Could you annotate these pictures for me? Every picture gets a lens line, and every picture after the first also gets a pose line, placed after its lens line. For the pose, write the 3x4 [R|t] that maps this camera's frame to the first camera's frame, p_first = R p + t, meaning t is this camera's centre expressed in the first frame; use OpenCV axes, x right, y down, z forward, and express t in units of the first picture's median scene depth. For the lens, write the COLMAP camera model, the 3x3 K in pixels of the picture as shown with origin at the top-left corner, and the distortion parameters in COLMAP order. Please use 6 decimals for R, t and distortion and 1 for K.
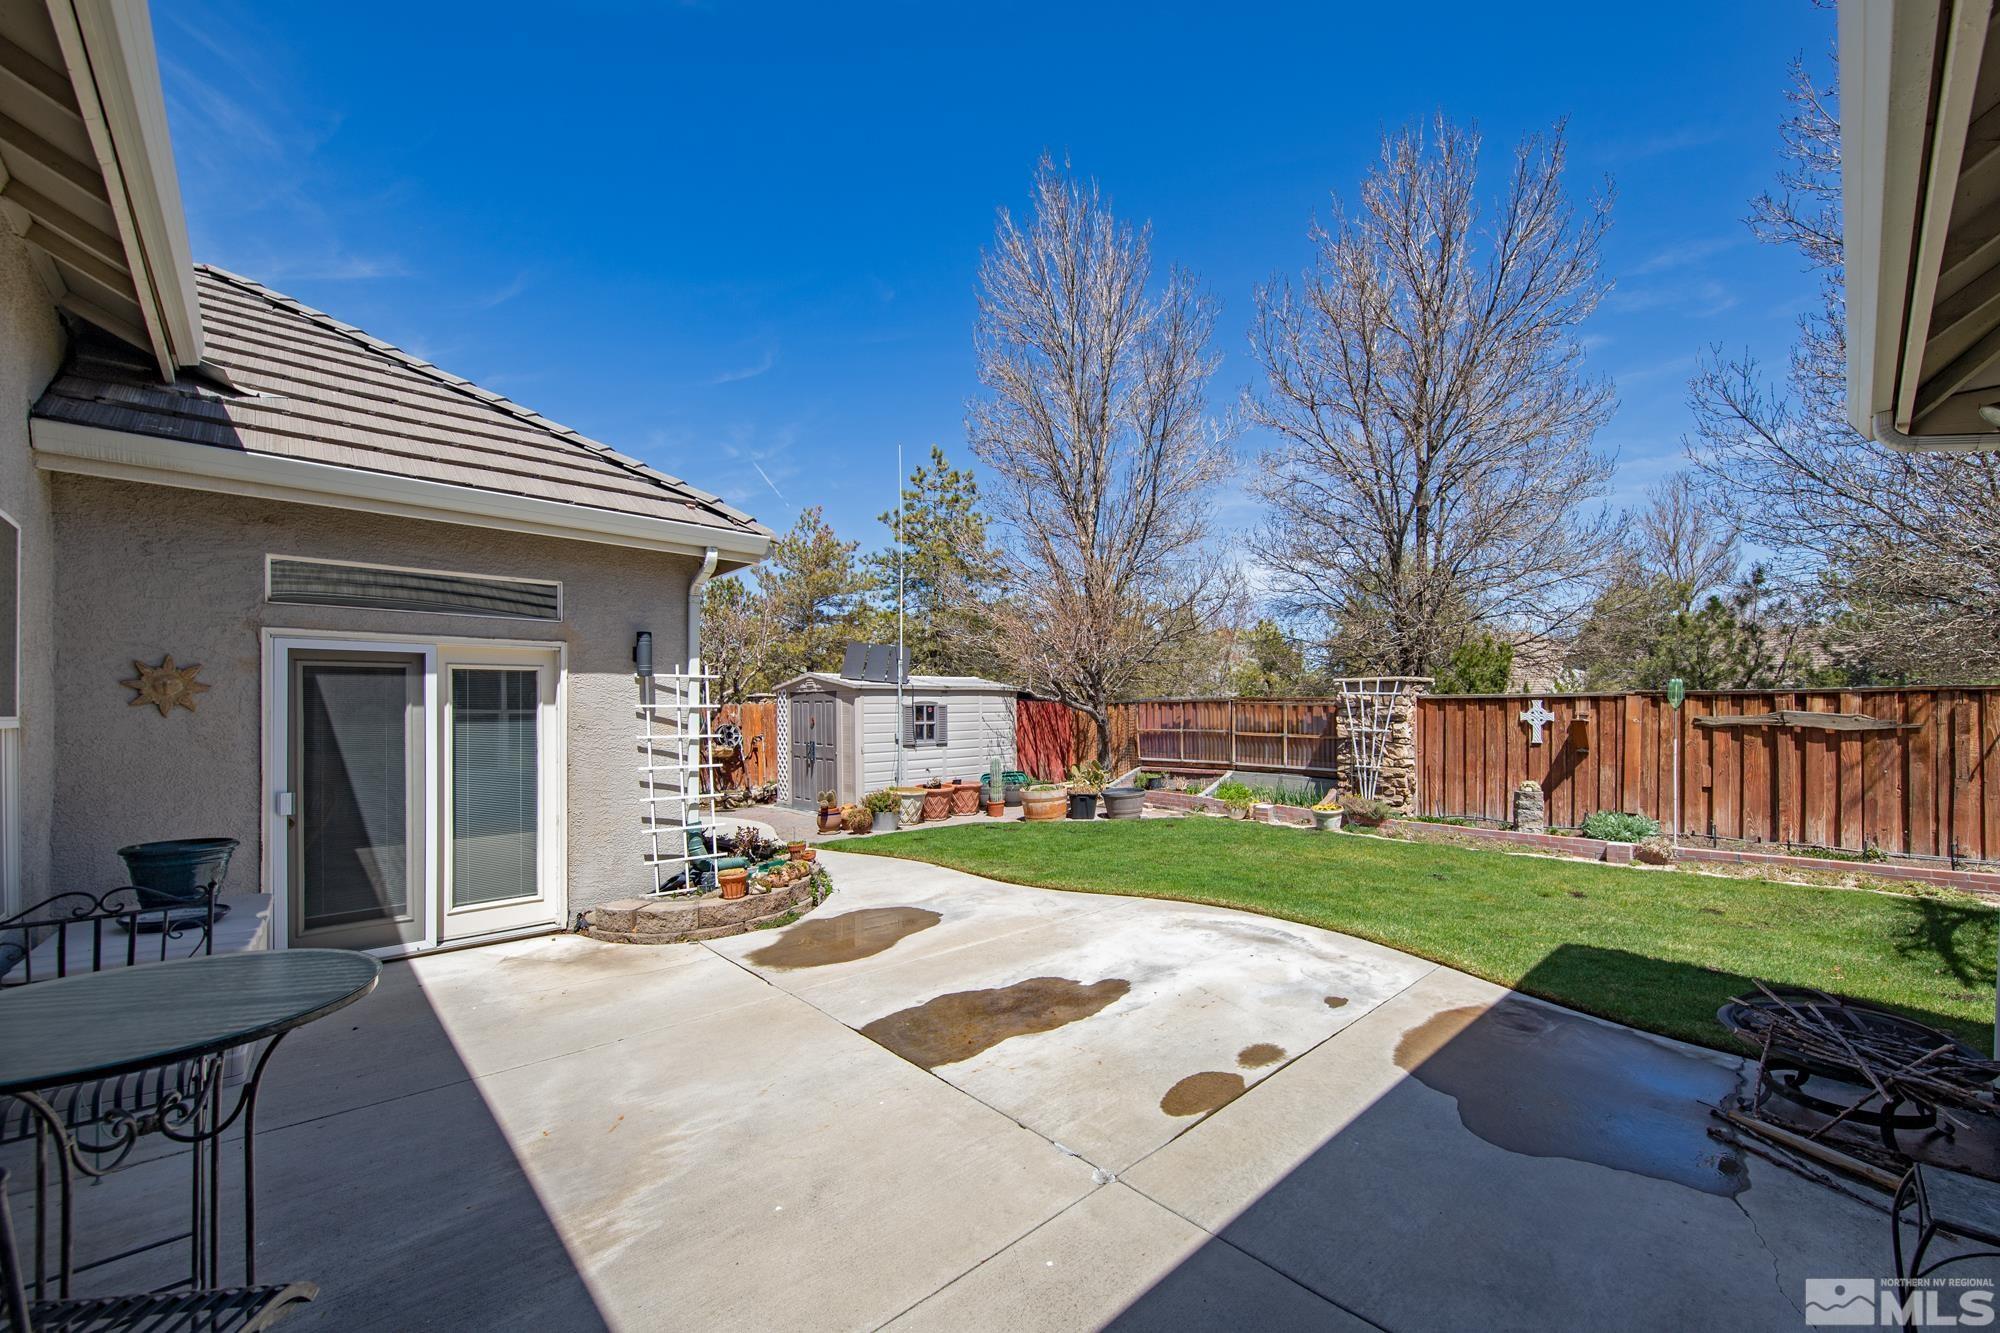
lens RADIAL K [[779.8, 0, 1023.4], [0, 779.8, 710.2], [0, 0, 1]] dist [0.002437, -0.000299]
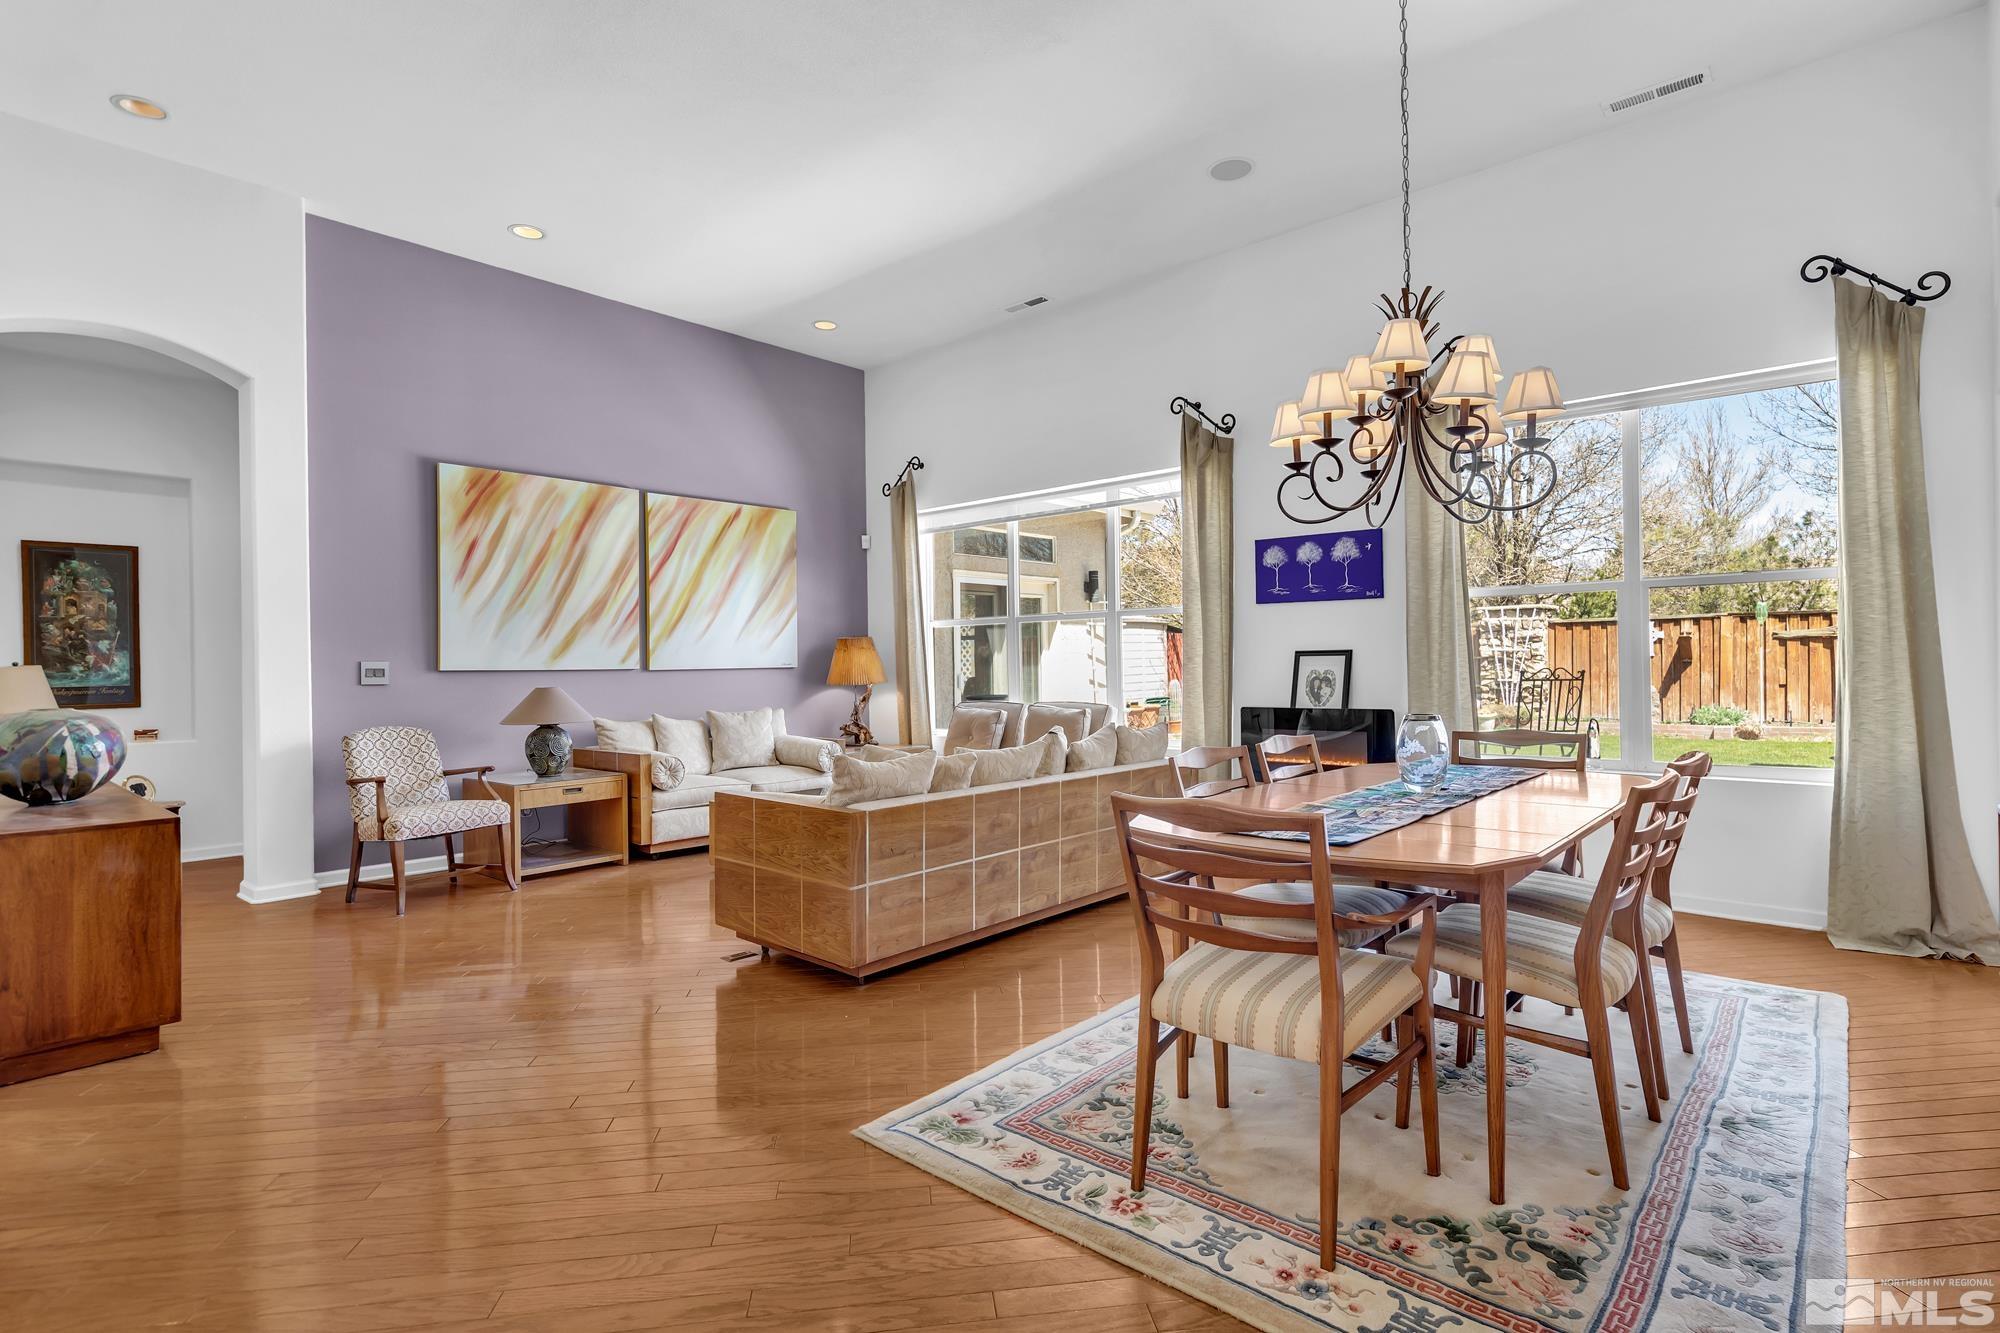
lens RADIAL K [[957.9, 0, 997.1], [0, 957.9, 664.2], [0, 0, 1]] dist [-0.005568, 0.002166]
pose [[0.997345, -0.013431, 0.071569, -0.562181], [0.013413, 0.999910, 0.000724, 0.045916], [-0.071572, 0.000238, 0.997435, -0.512207]]
